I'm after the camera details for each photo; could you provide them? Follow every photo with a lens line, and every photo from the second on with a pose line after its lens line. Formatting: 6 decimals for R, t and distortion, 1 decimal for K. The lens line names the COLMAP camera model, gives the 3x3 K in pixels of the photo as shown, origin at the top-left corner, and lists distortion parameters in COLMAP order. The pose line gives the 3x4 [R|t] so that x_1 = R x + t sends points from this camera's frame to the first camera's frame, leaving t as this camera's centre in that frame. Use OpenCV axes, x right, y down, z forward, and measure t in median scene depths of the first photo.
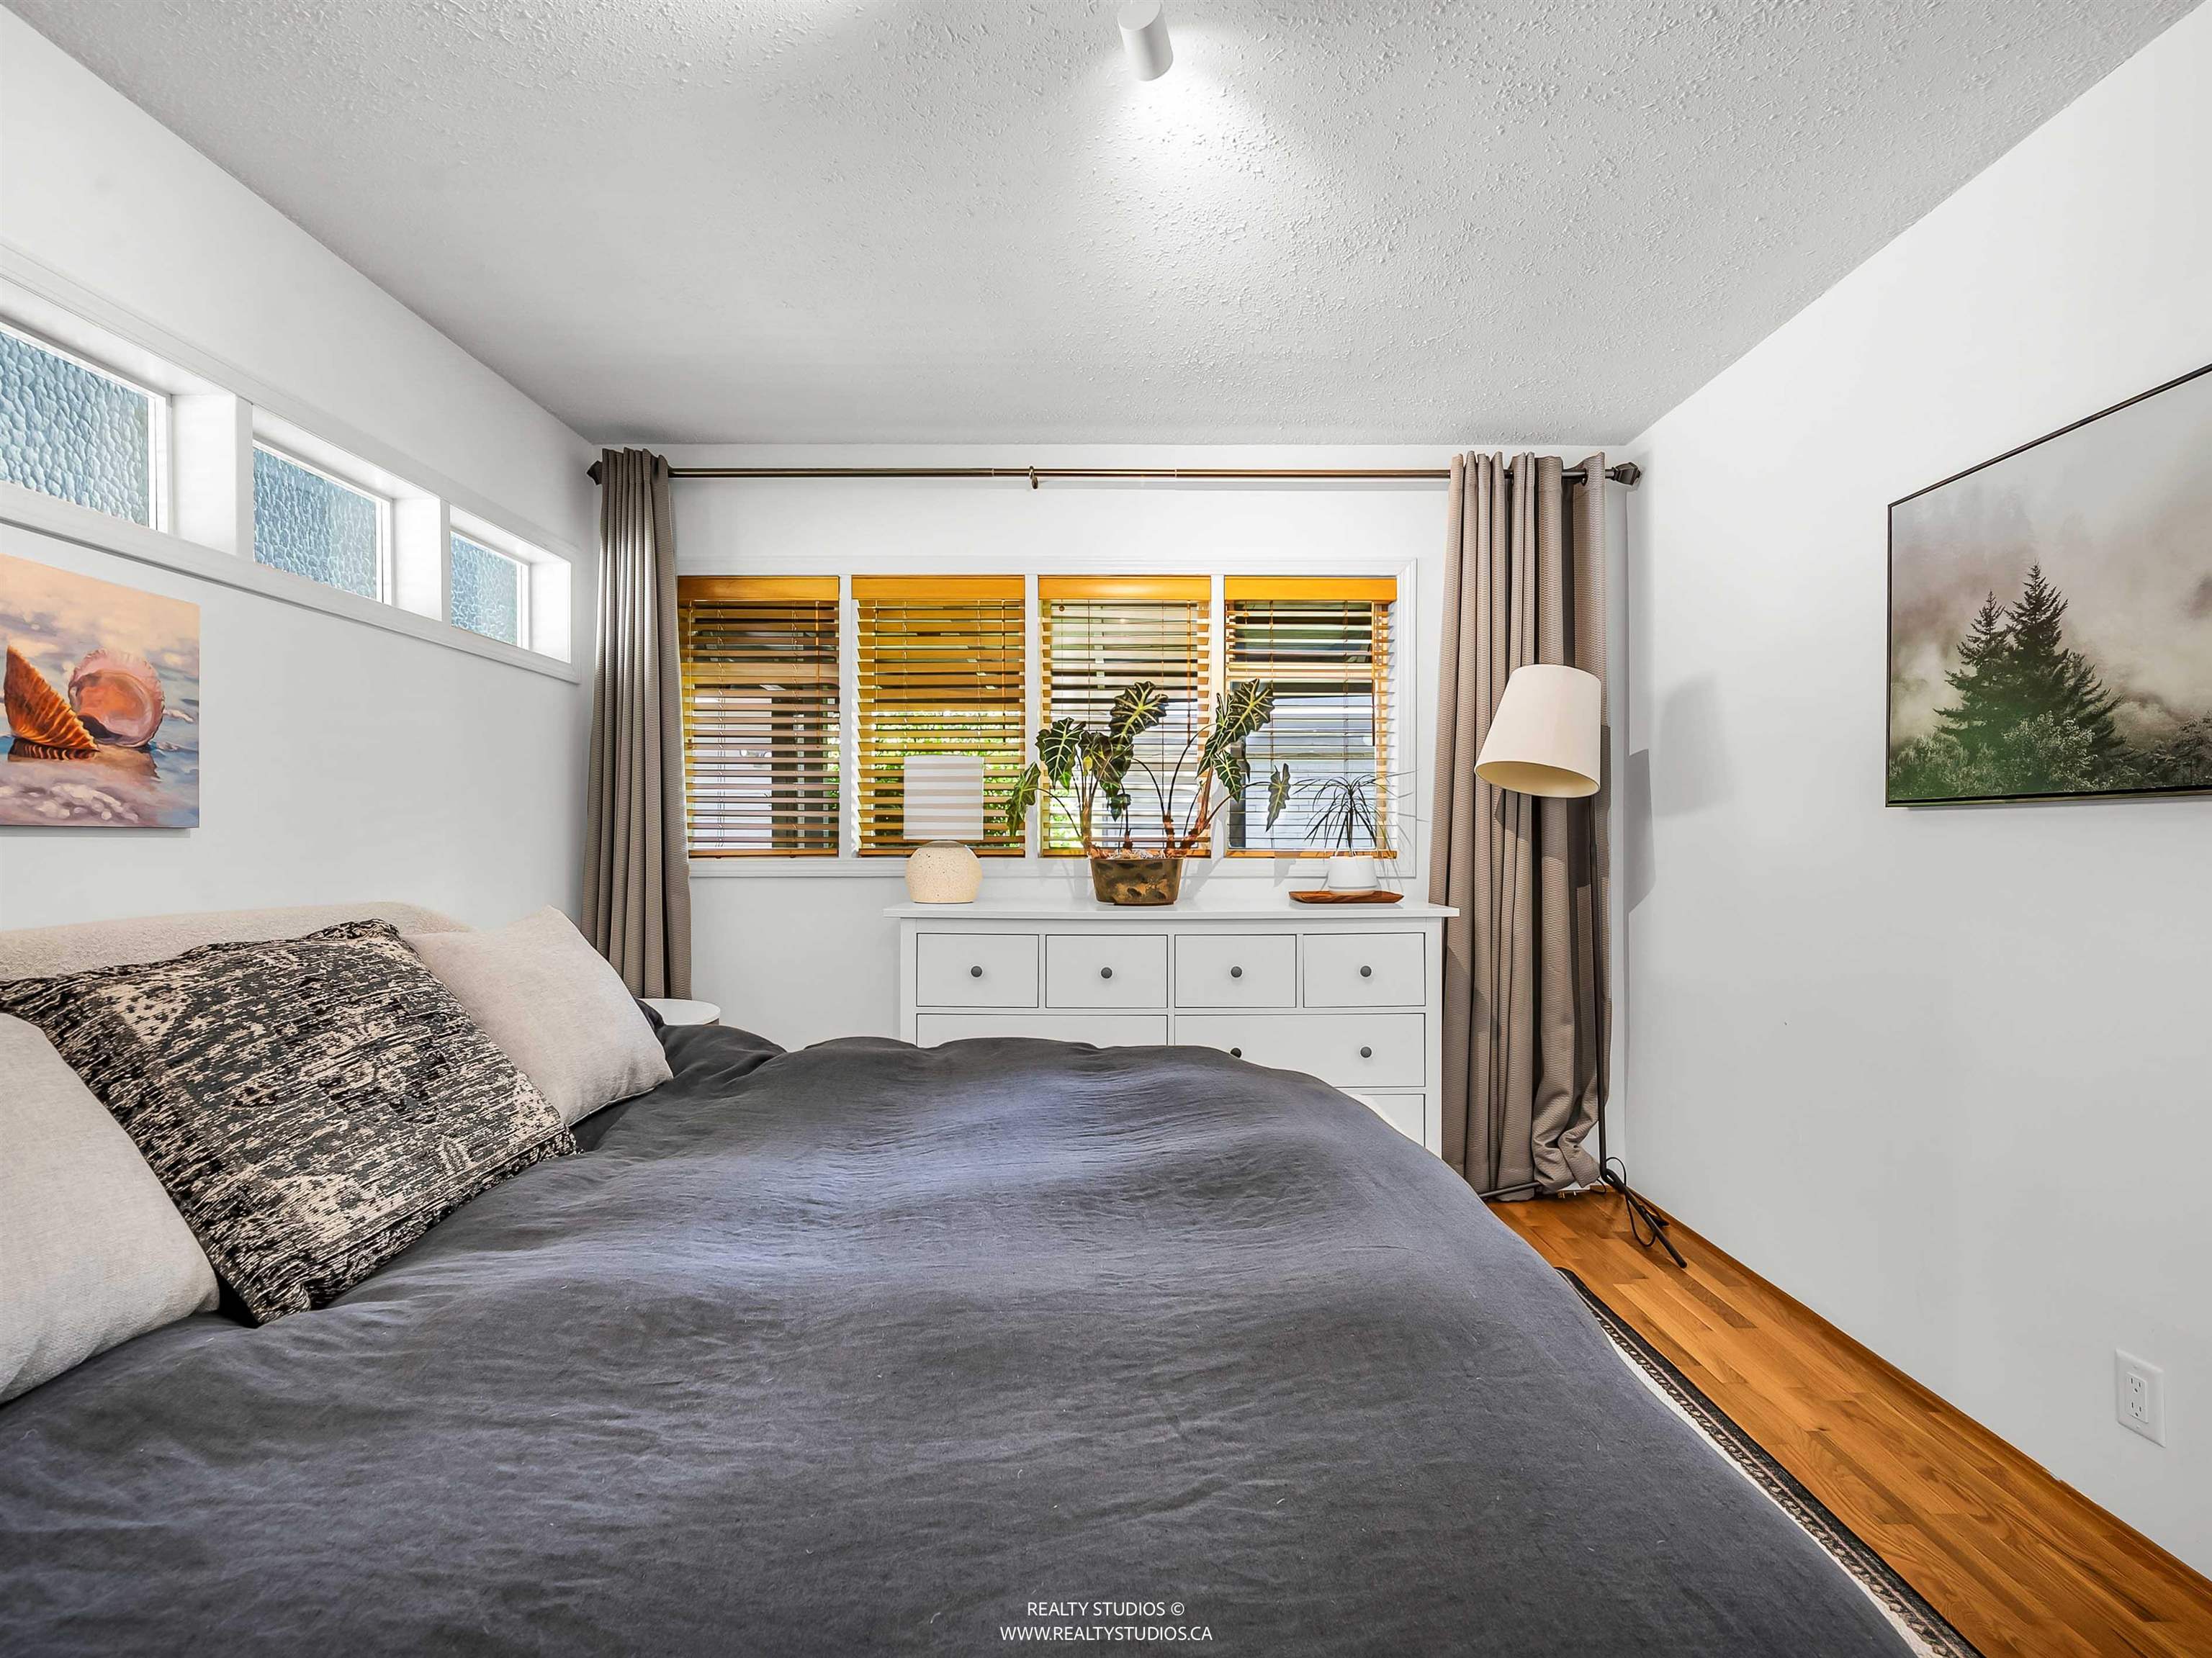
lens RADIAL K [[1015.9, 0, 1129.6], [0, 1015.9, 838.8], [0, 0, 1]] dist [-0.000087, 0.000178]
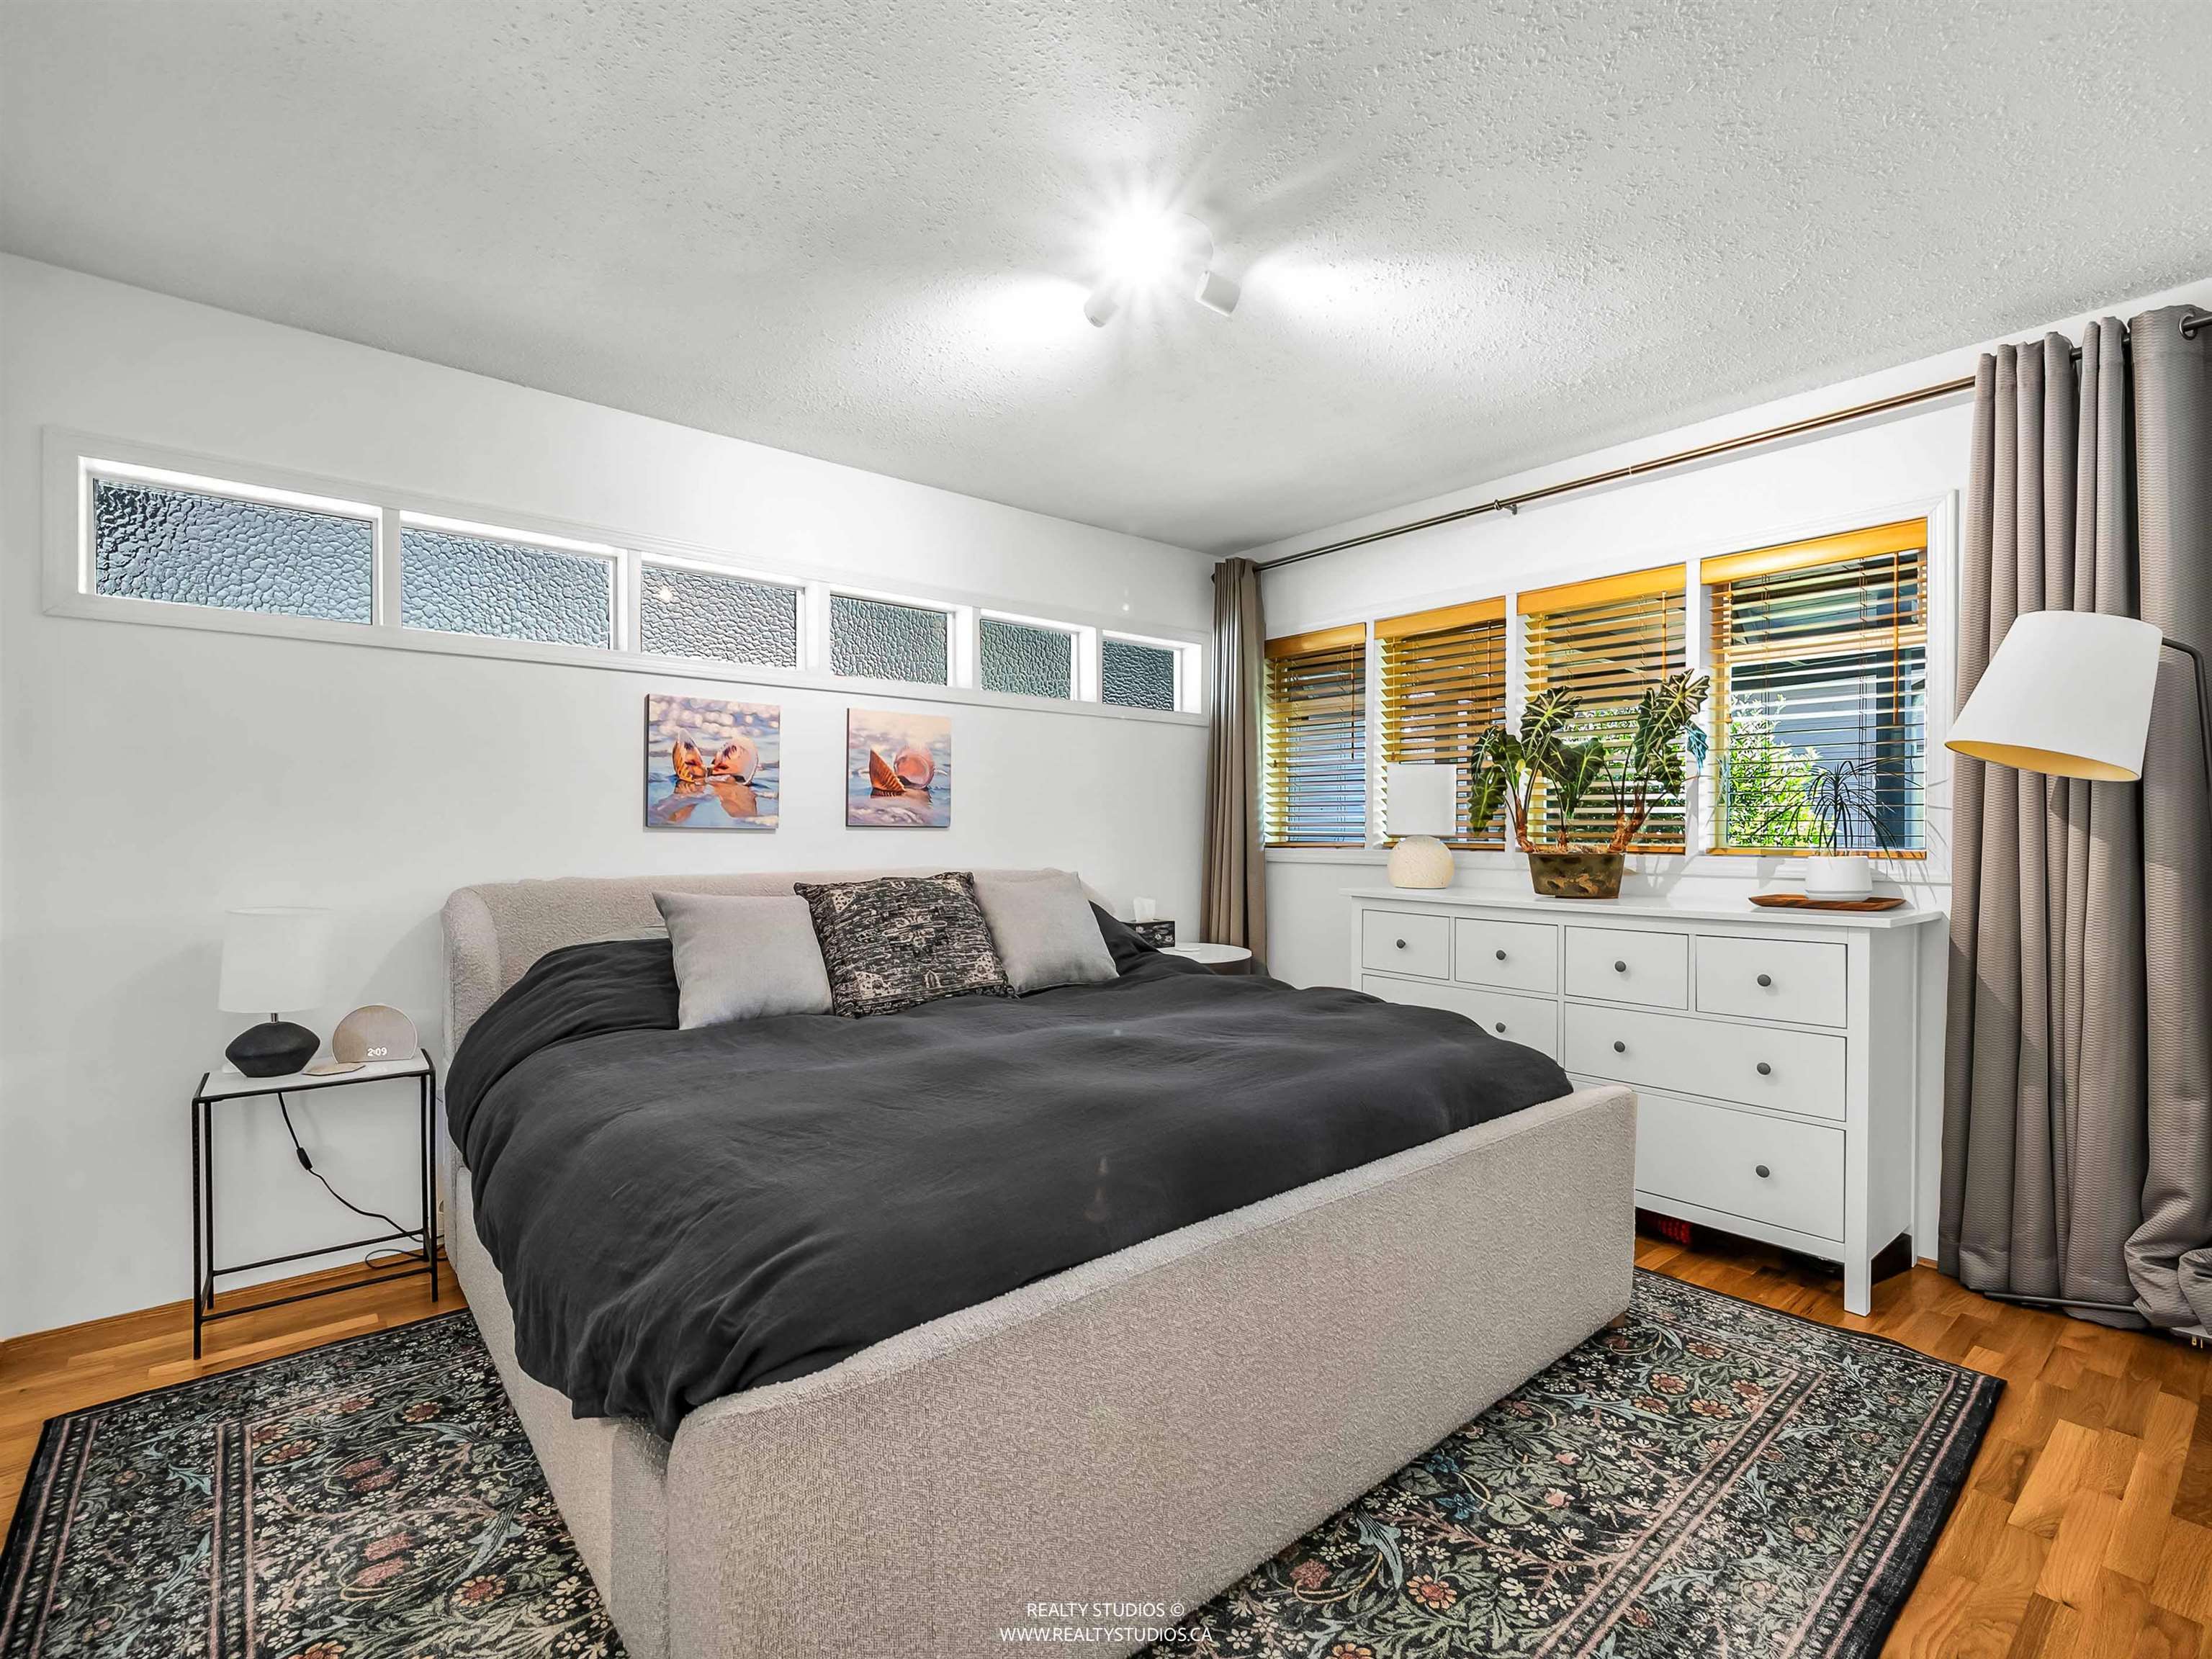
lens RADIAL K [[1016.0, 0, 1129.6], [0, 1016.0, 839.3], [0, 0, 1]] dist [-0.000087, 0.000178]
pose [[0.645218, 0.008114, -0.763956, 0.532583], [-0.004925, 0.999967, 0.006461, 0.000046], [0.763983, -0.000406, 0.645236, -0.026260]]
